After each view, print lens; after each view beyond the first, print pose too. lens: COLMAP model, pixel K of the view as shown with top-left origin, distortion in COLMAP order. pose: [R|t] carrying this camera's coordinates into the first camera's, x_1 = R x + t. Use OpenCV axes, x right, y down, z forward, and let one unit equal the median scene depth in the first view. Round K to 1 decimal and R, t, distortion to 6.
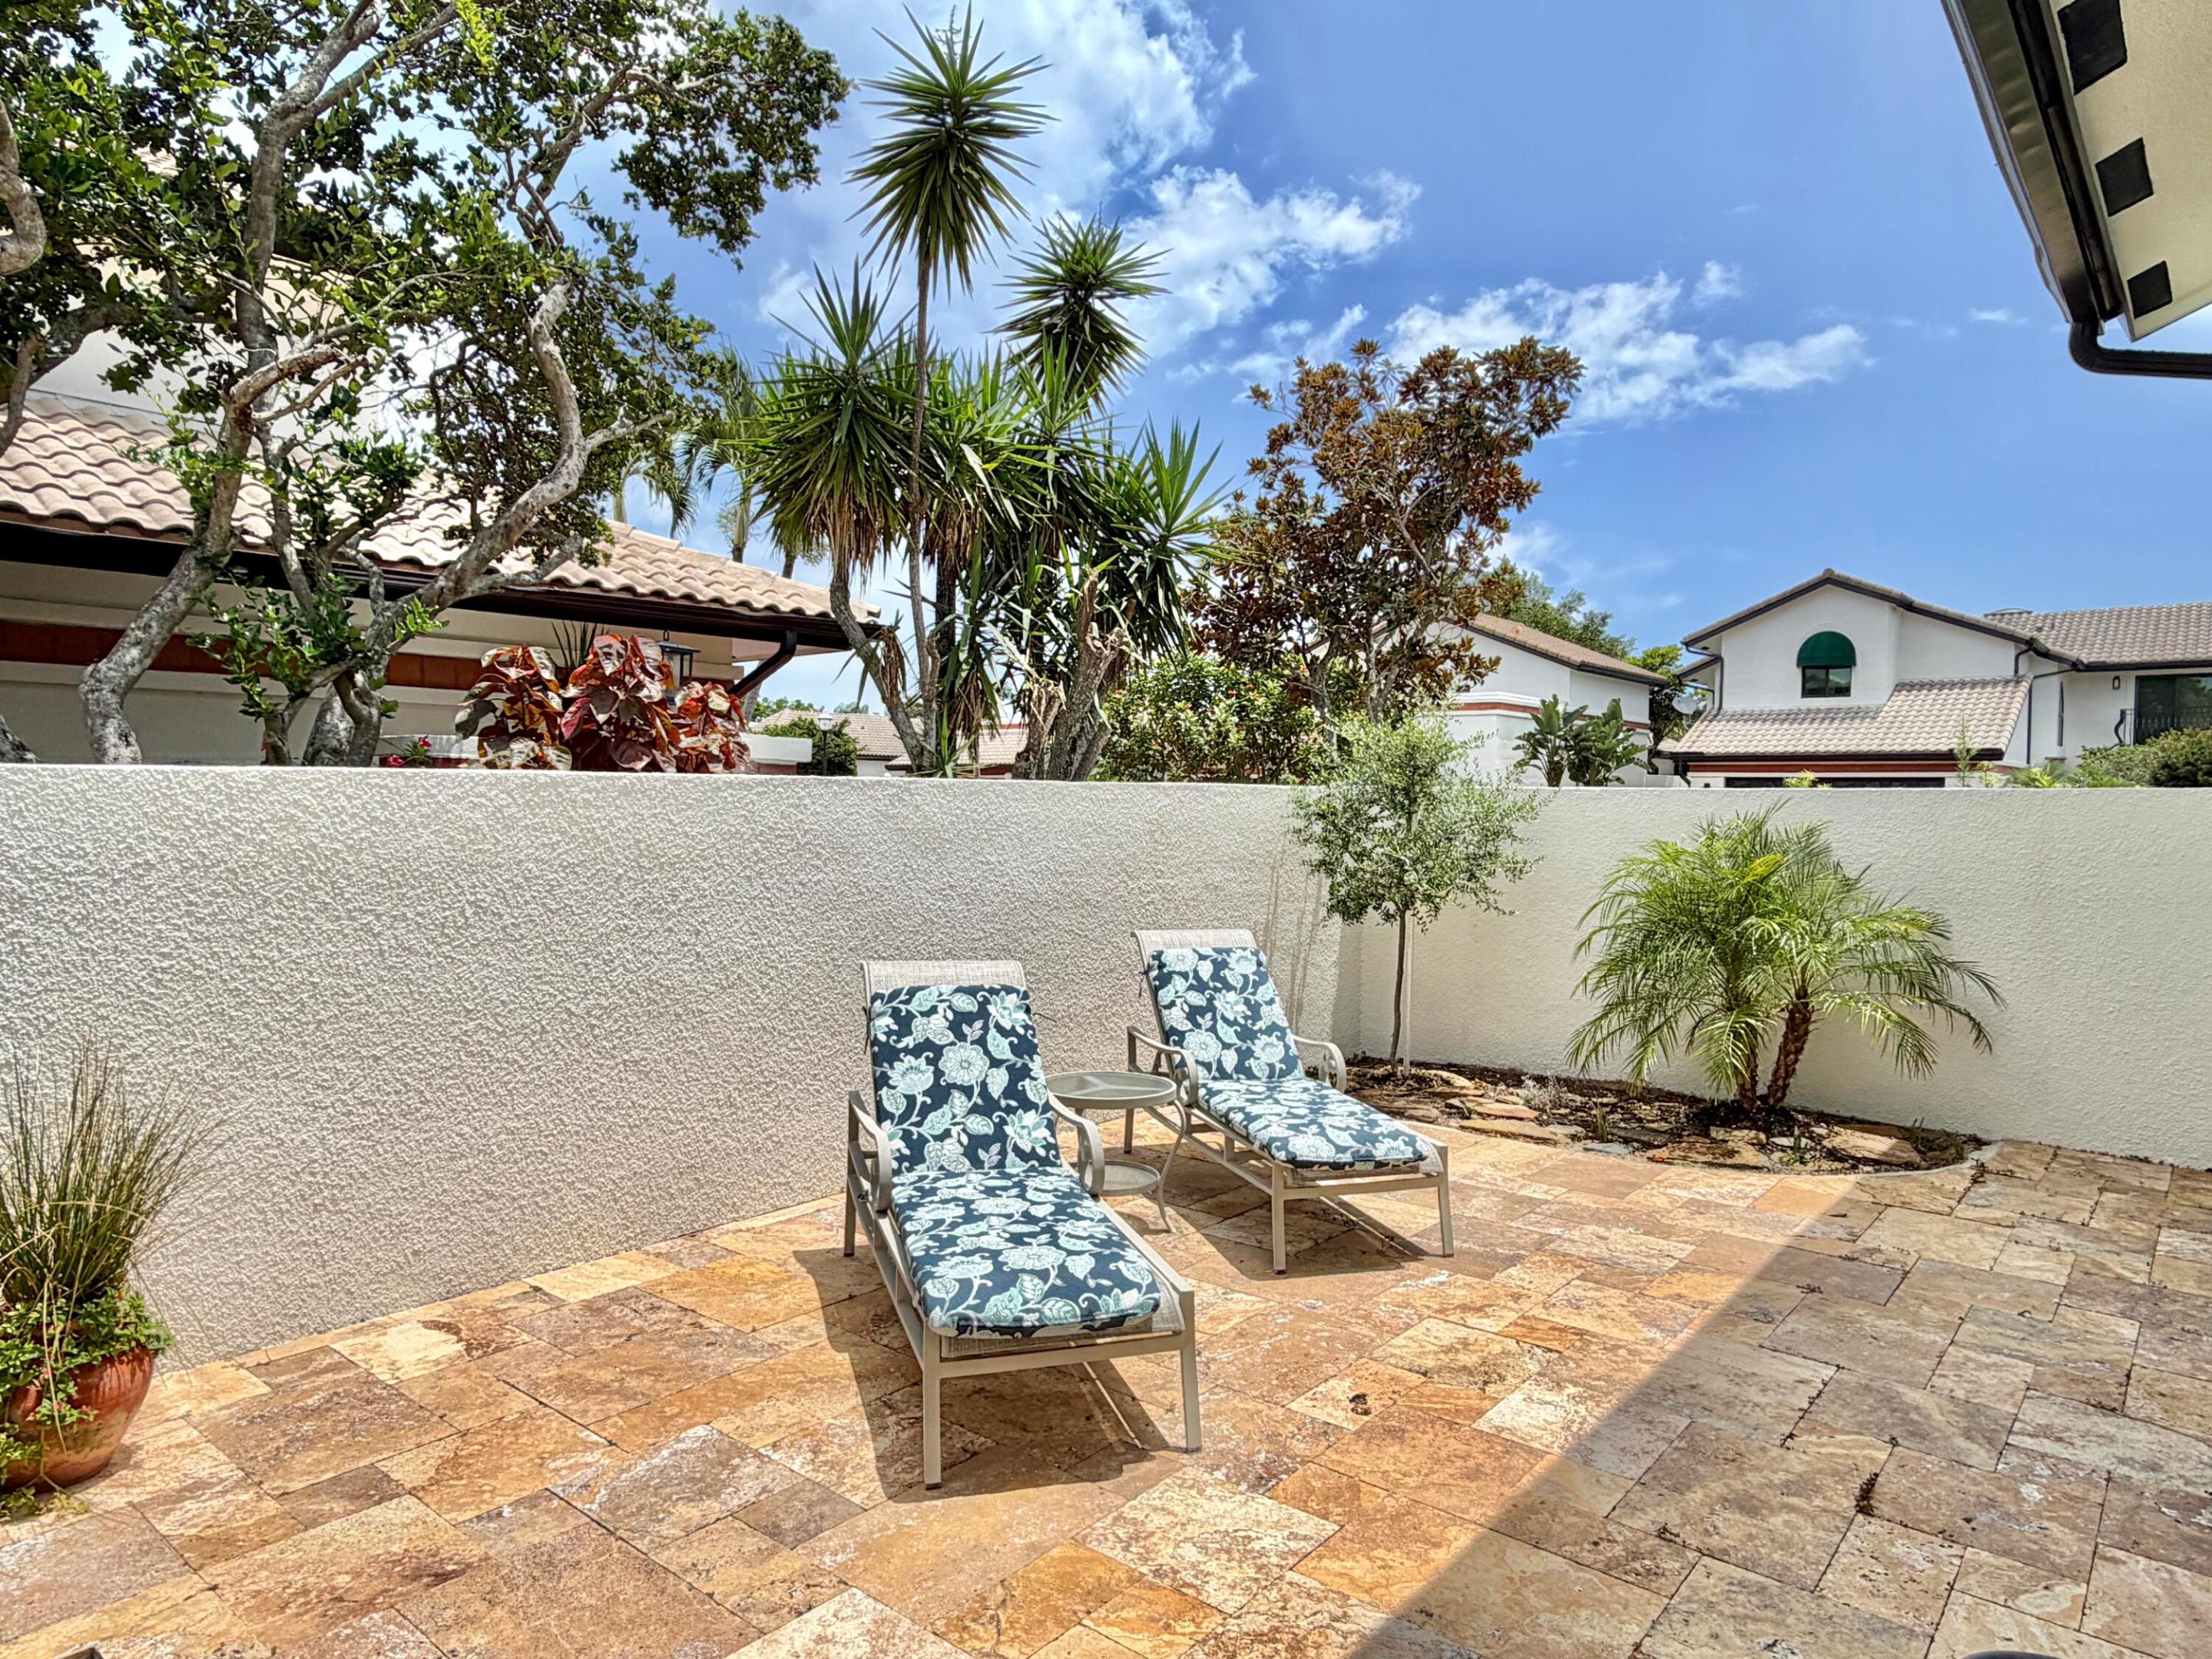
lens RADIAL K [[1359.2, 0, 1107.1], [0, 1359.2, 829.6], [0, 0, 1]] dist [0.000348, -0.004586]
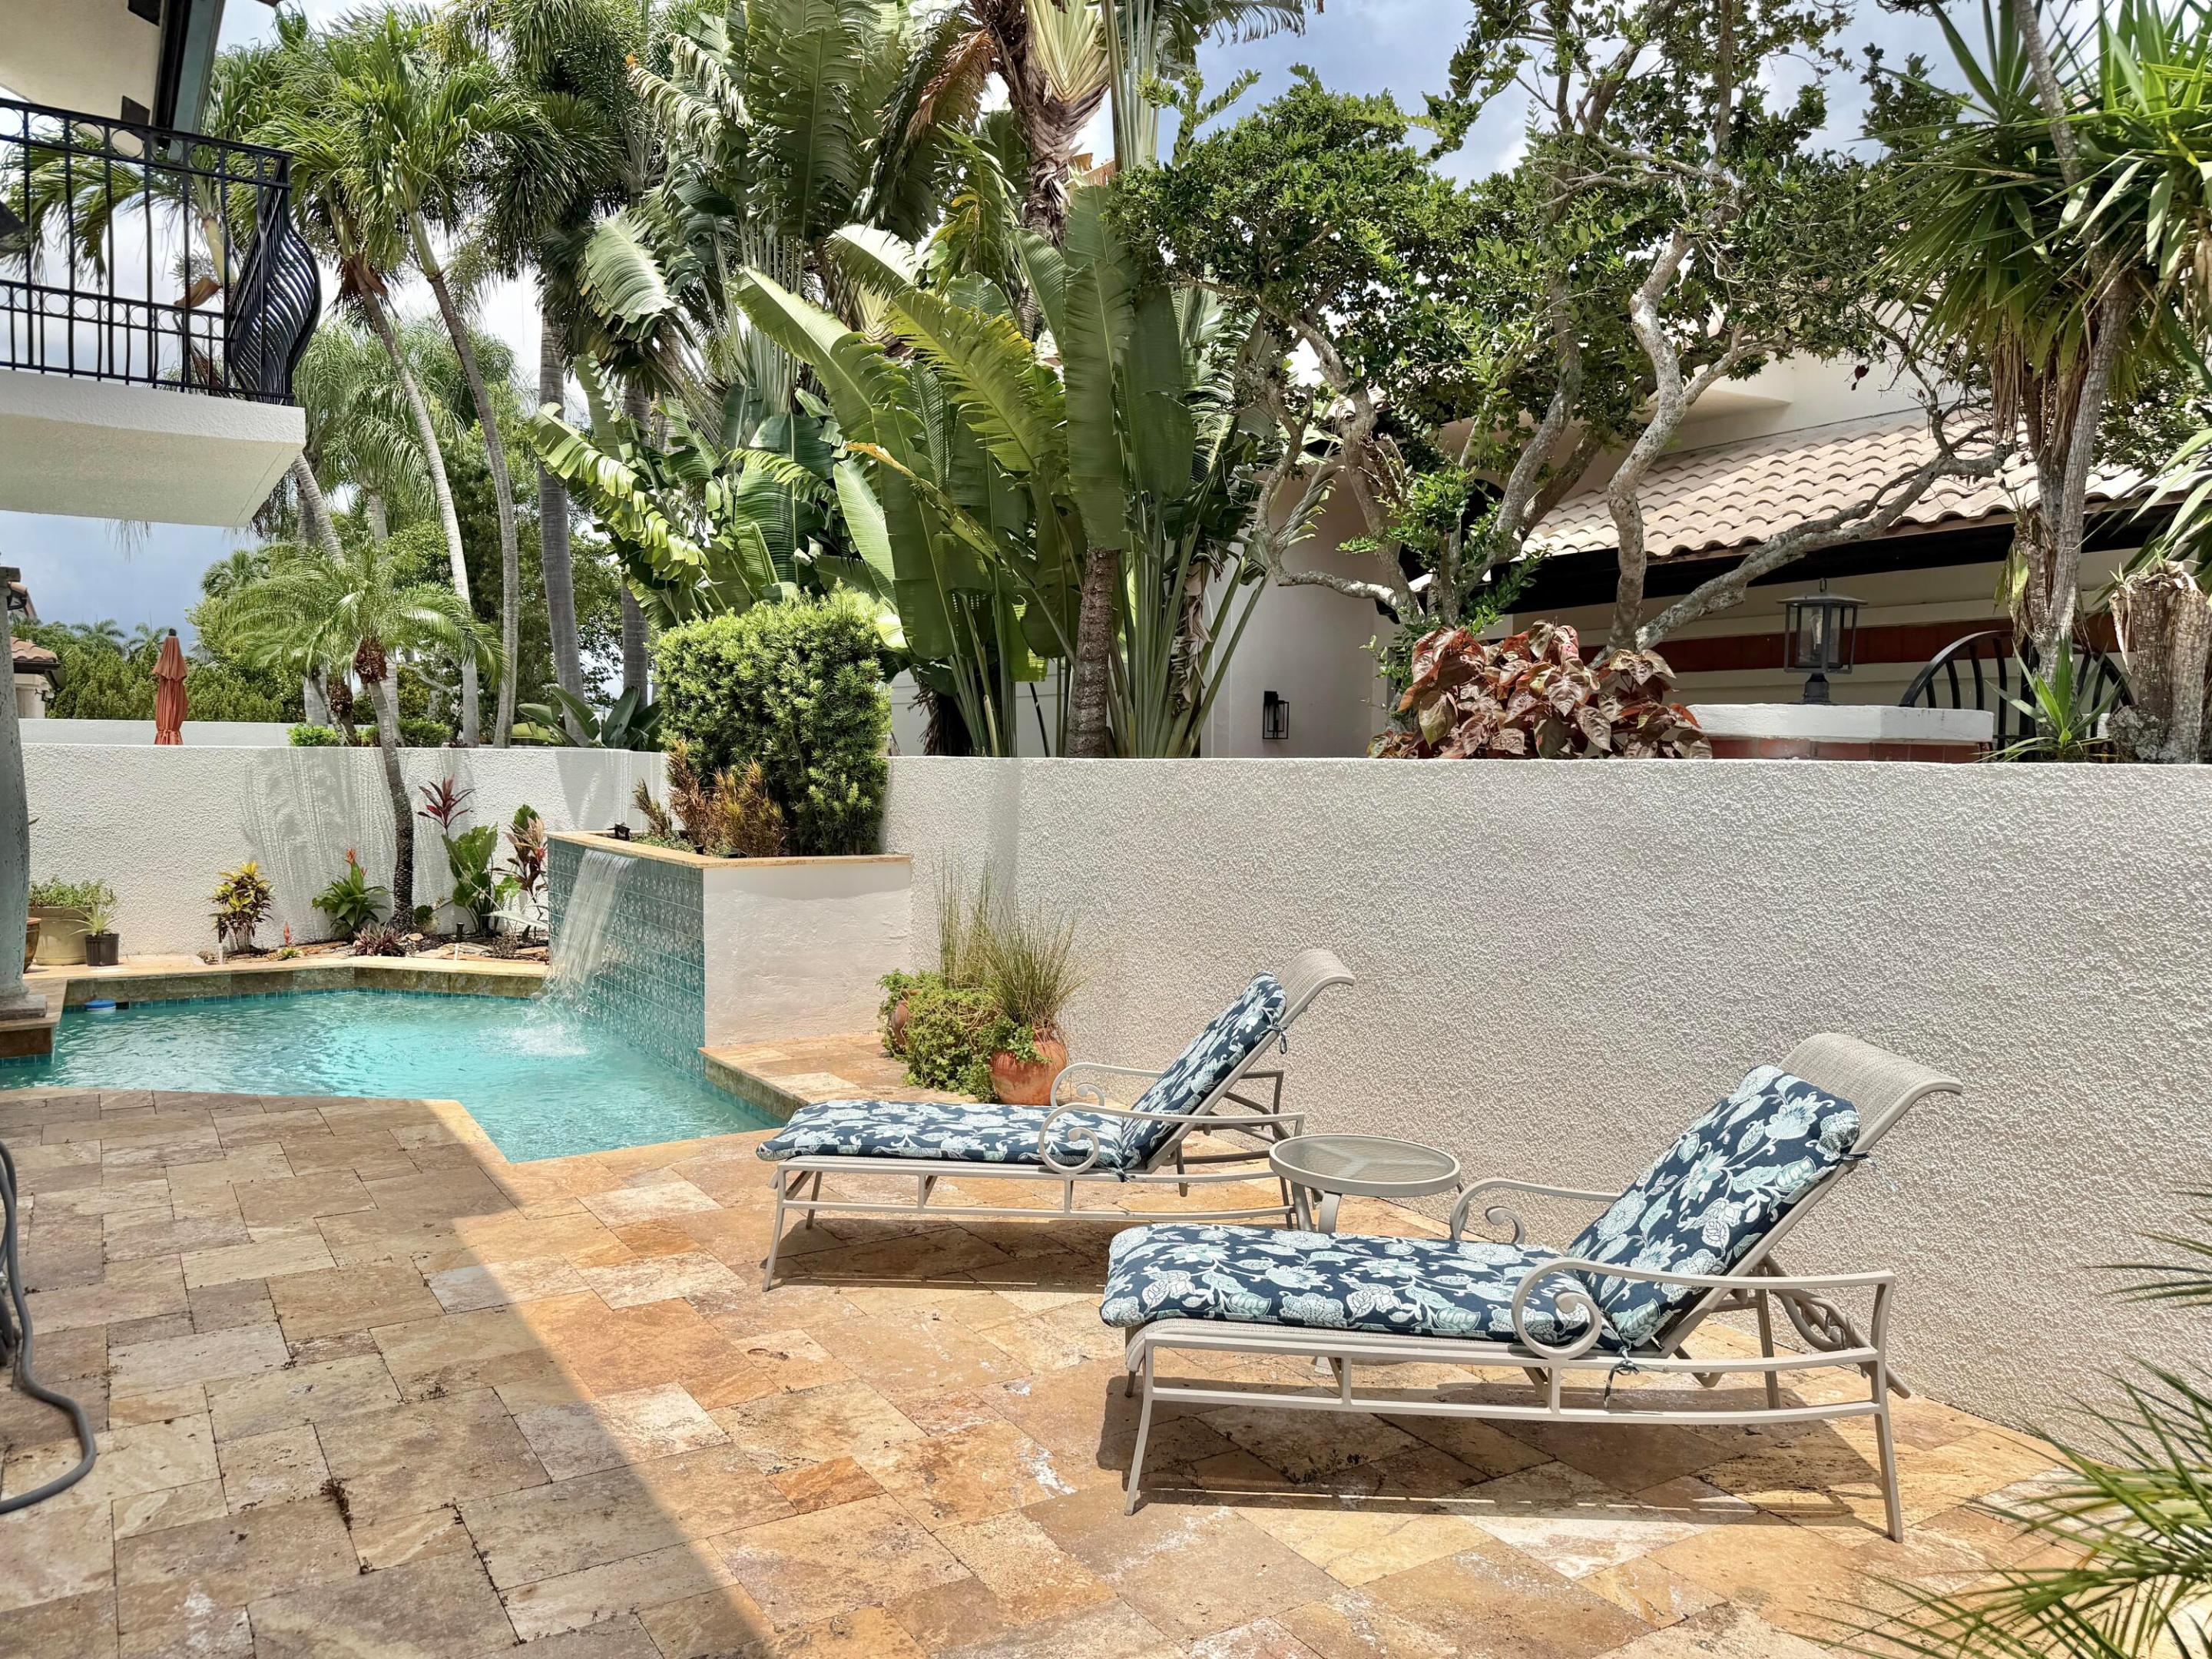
lens RADIAL K [[1533.1, 0, 1110.5], [0, 1533.1, 829.5], [0, 0, 1]] dist [0.060526, 0.007623]
pose [[-0.285283, 0.056290, -0.956789, 0.515784], [-0.016407, 0.997841, 0.063597, -0.034054], [0.958303, 0.033841, -0.283743, 0.645147]]
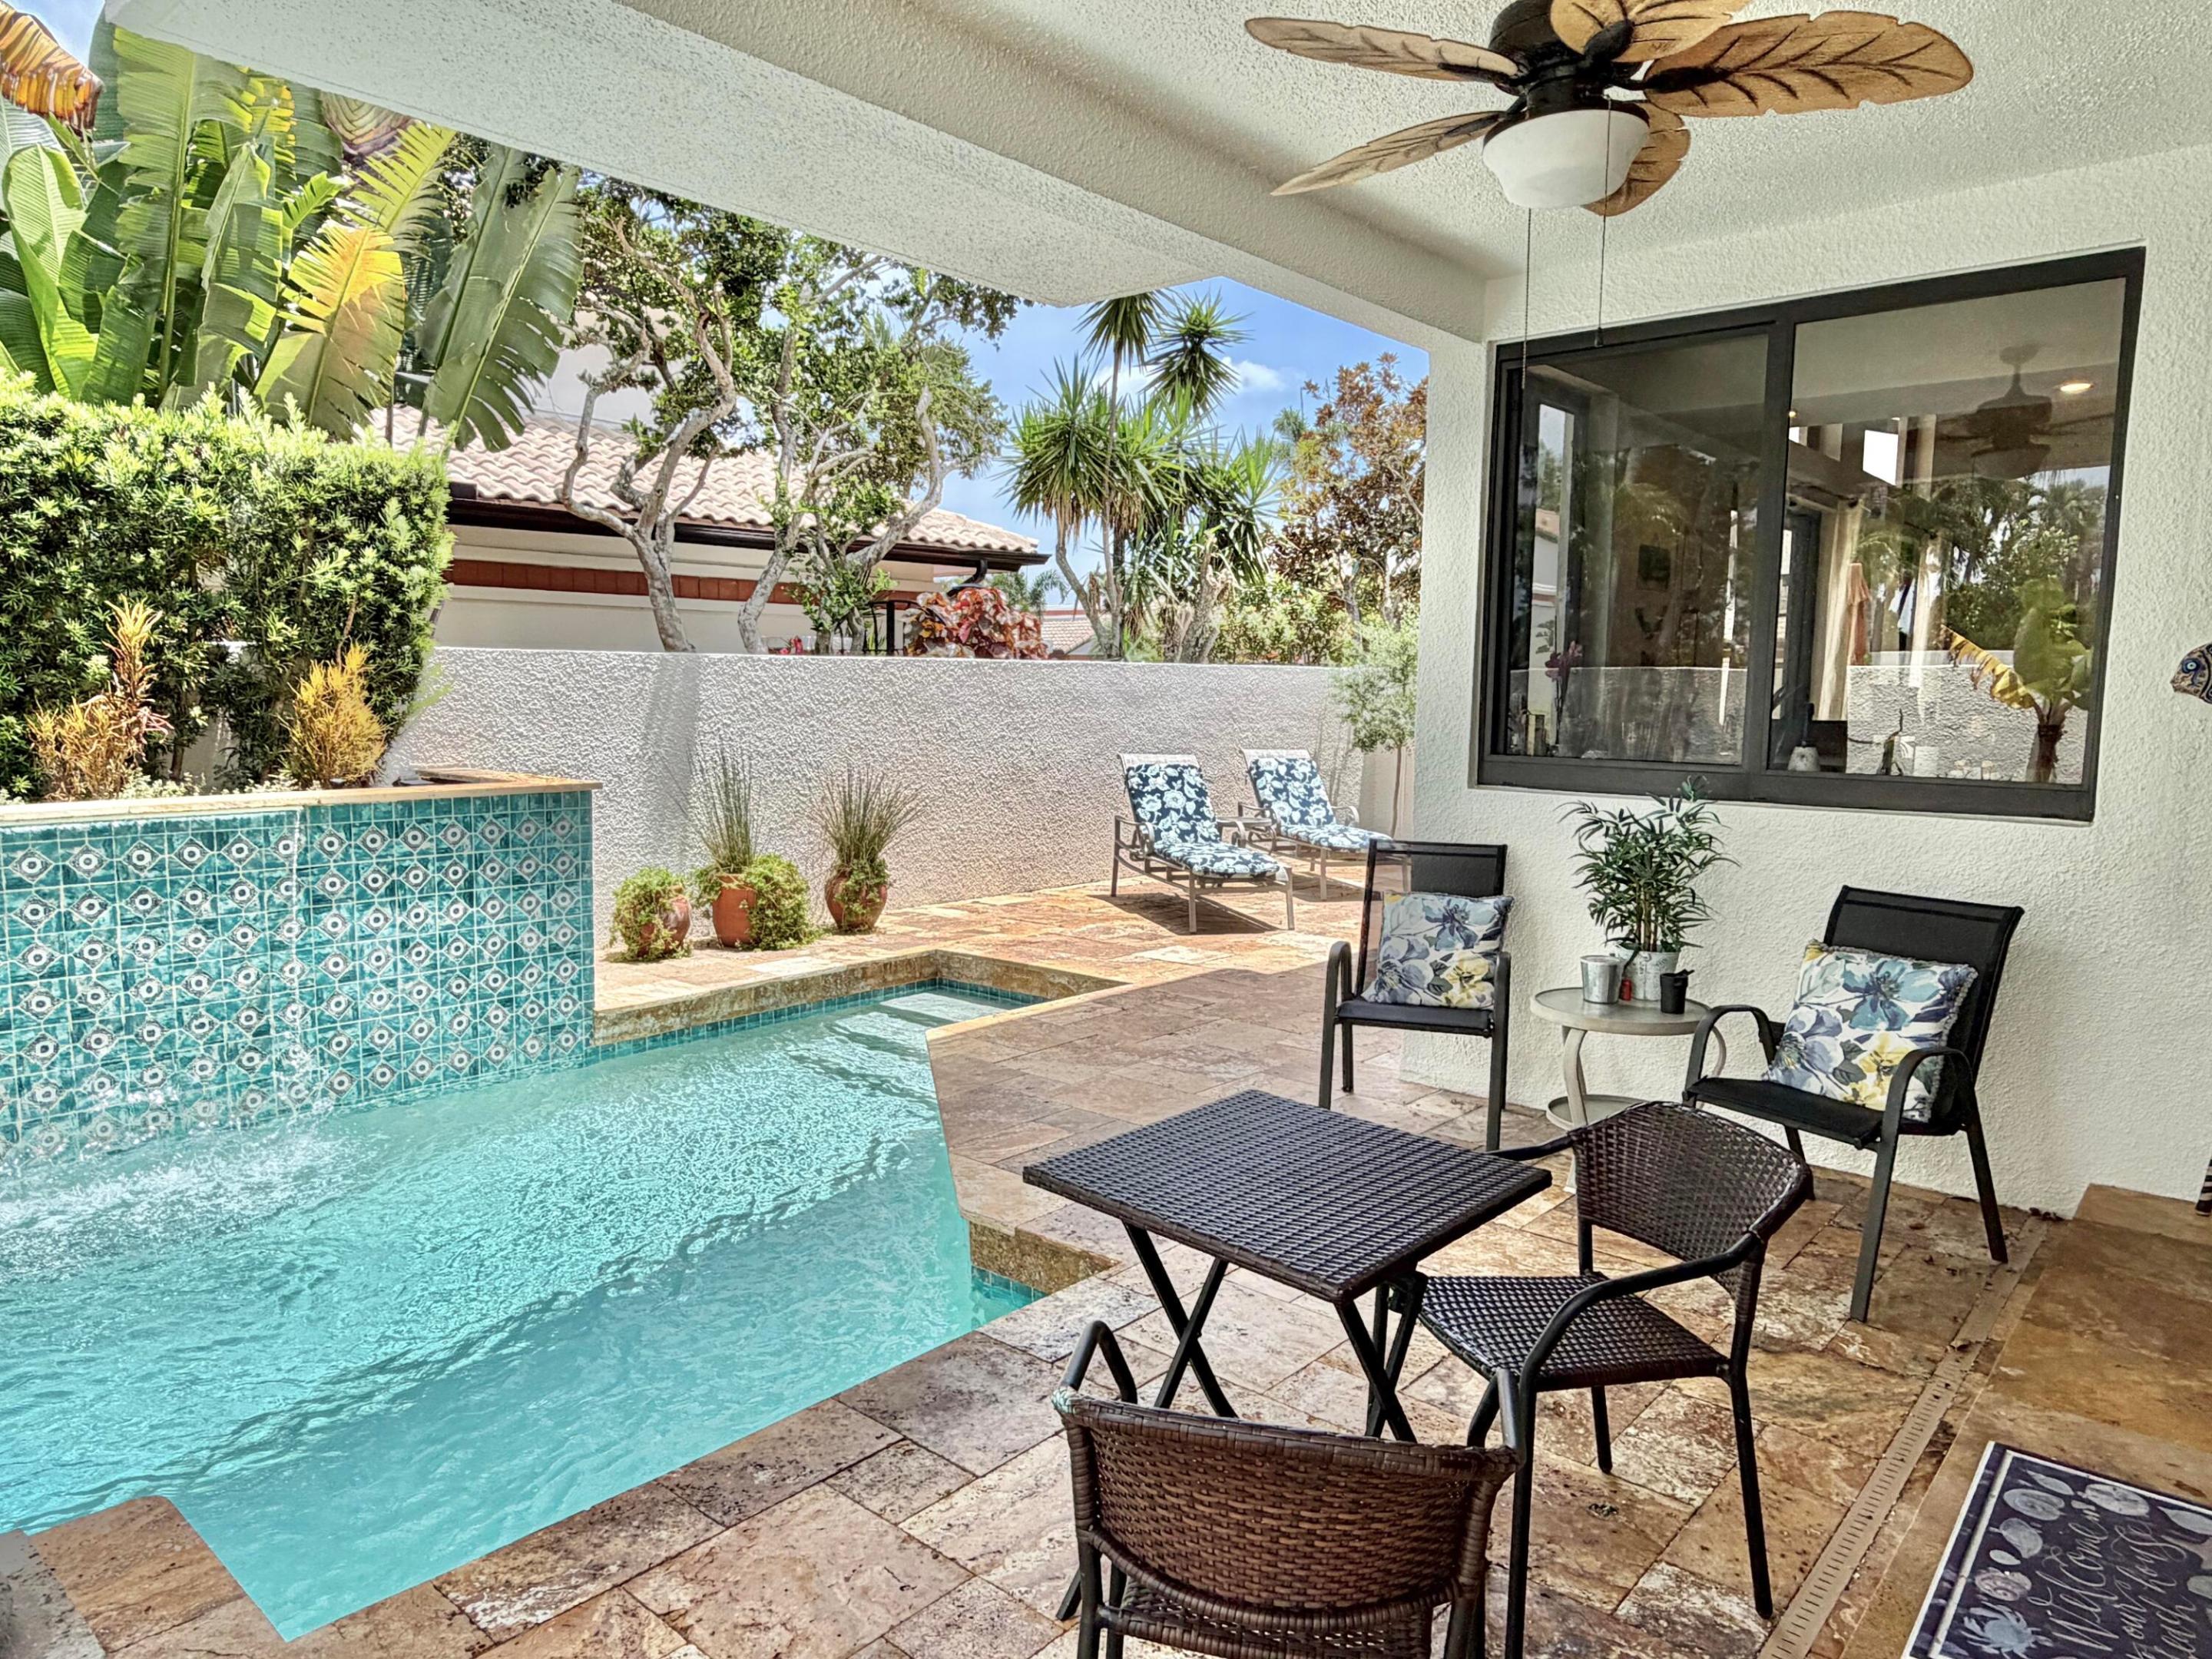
lens RADIAL K [[1425.7, 0, 1093.9], [0, 1425.7, 831.4], [0, 0, 1]] dist [-0.000680, 0.001727]
pose [[0.999695, 0.003639, -0.024407, -0.113281], [-0.001680, 0.996809, 0.079805, 0.029799], [0.024619, -0.079739, 0.996512, -0.774292]]
